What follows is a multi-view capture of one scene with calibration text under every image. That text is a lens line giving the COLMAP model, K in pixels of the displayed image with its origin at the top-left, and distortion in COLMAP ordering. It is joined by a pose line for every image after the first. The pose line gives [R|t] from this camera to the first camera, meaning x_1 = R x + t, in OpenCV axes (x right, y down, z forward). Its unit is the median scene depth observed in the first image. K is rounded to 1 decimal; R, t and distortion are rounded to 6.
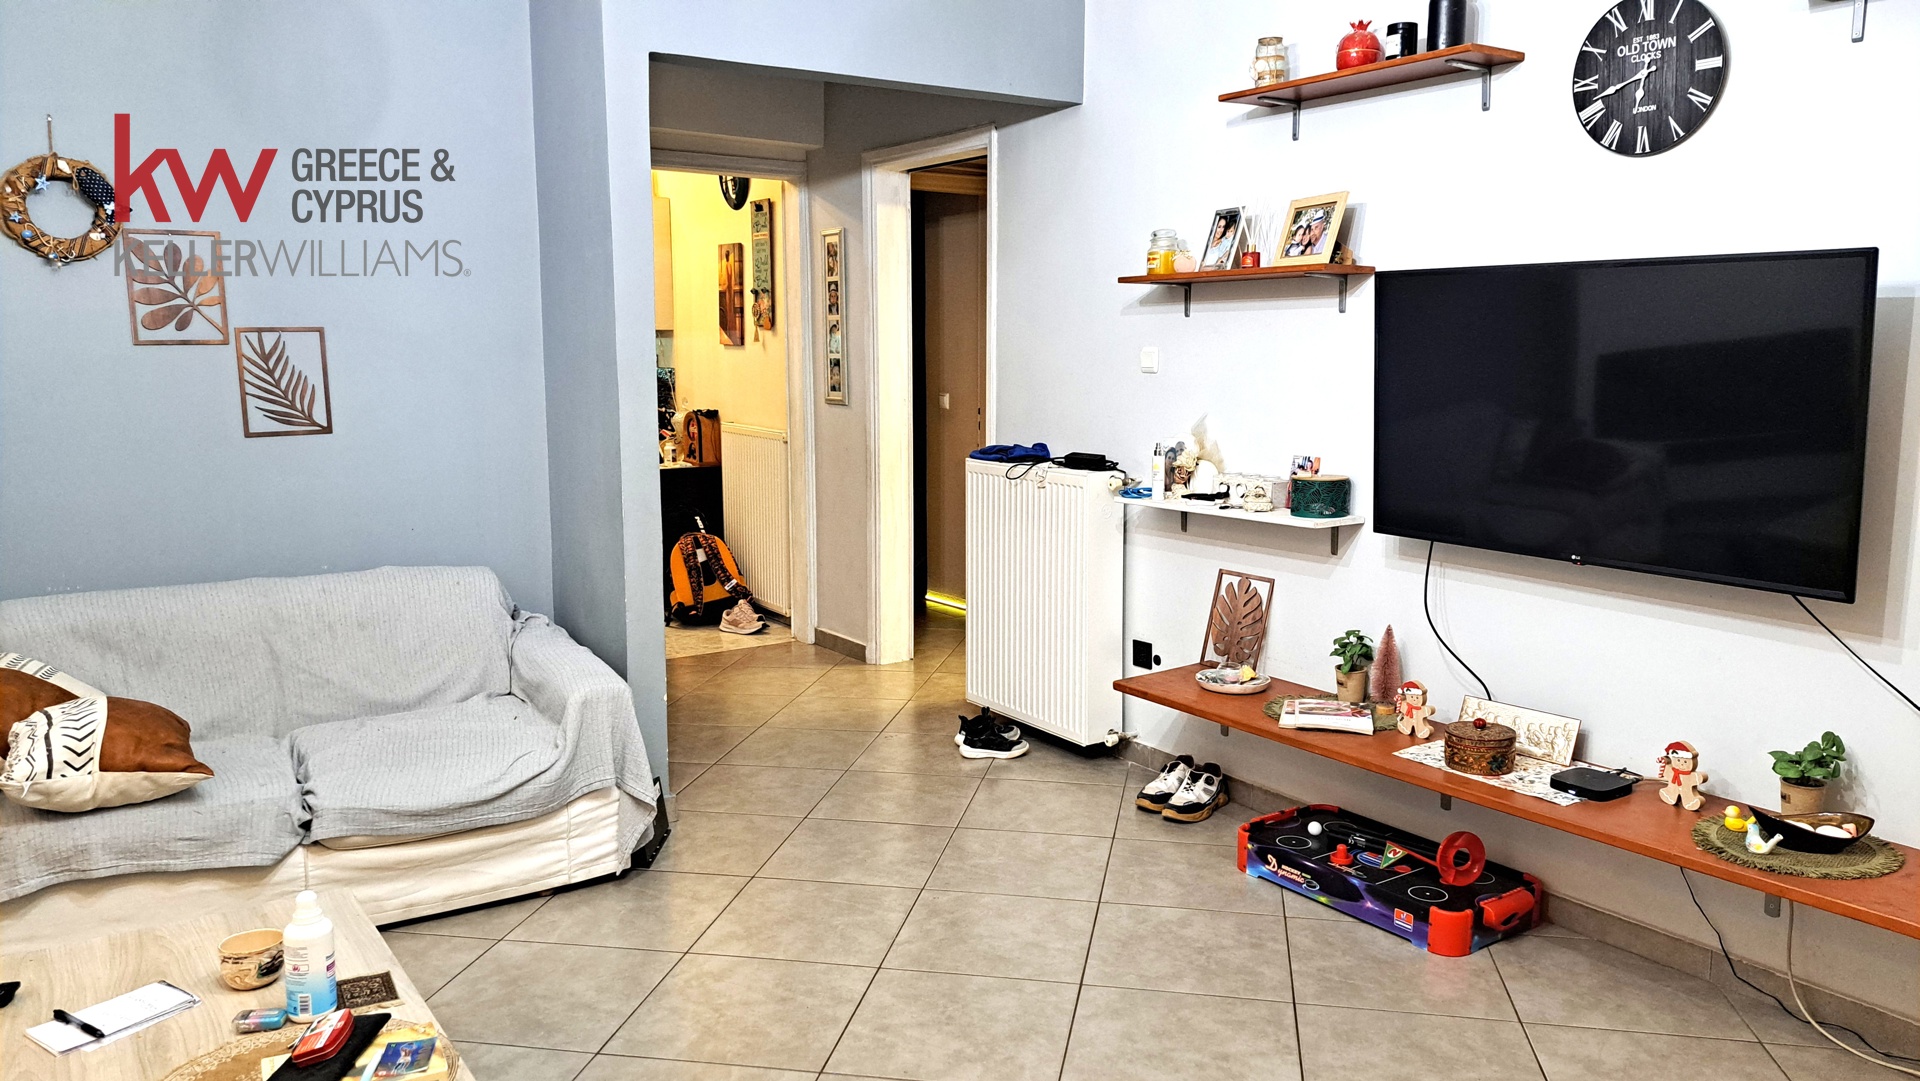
lens RADIAL K [[1386.9, 0, 979.0], [0, 1386.9, 540.4], [0, 0, 1]] dist [0.039268, -0.017987]
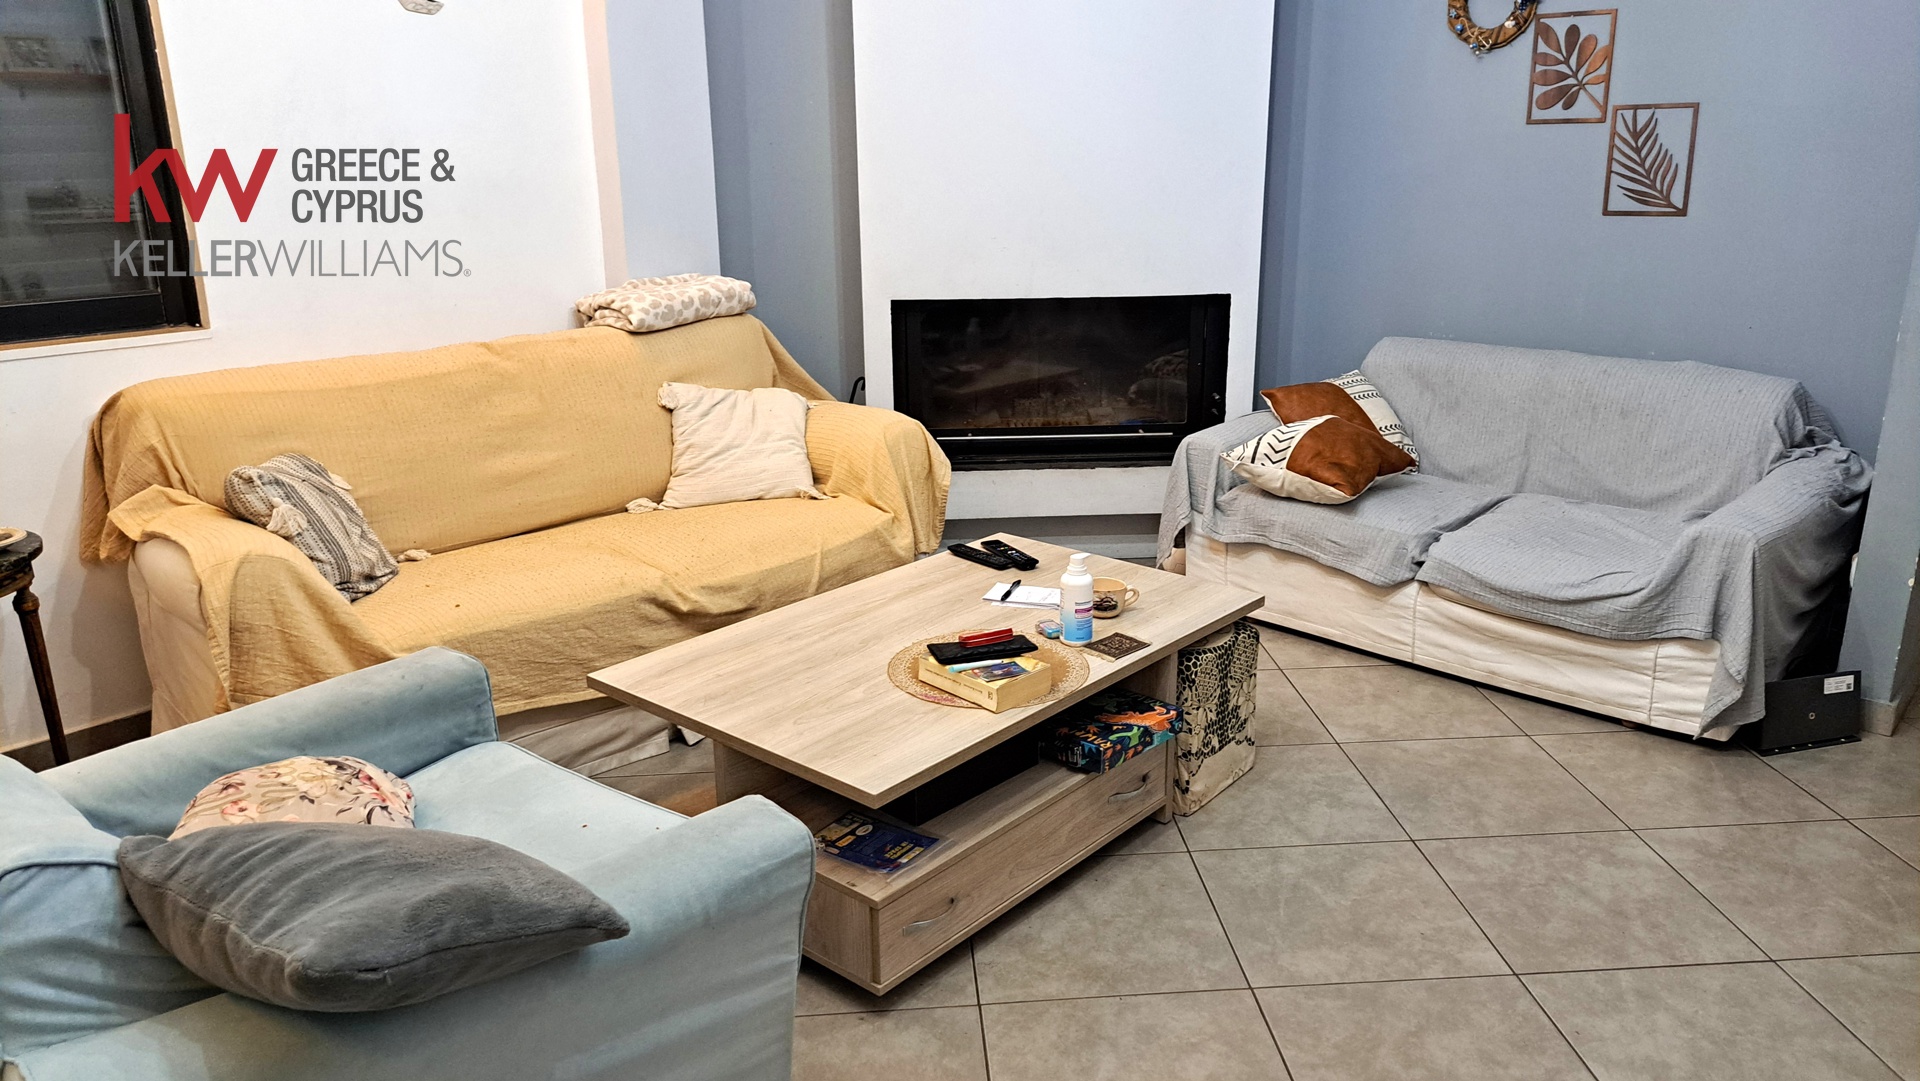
lens RADIAL K [[1386.9, 0, 979.1], [0, 1386.9, 528.0], [0, 0, 1]] dist [0.039268, -0.017987]
pose [[0.256347, 0.267735, -0.928765, 0.399409], [-0.127321, 0.961853, 0.242132, -0.044935], [0.958163, 0.056182, 0.280656, 0.294753]]
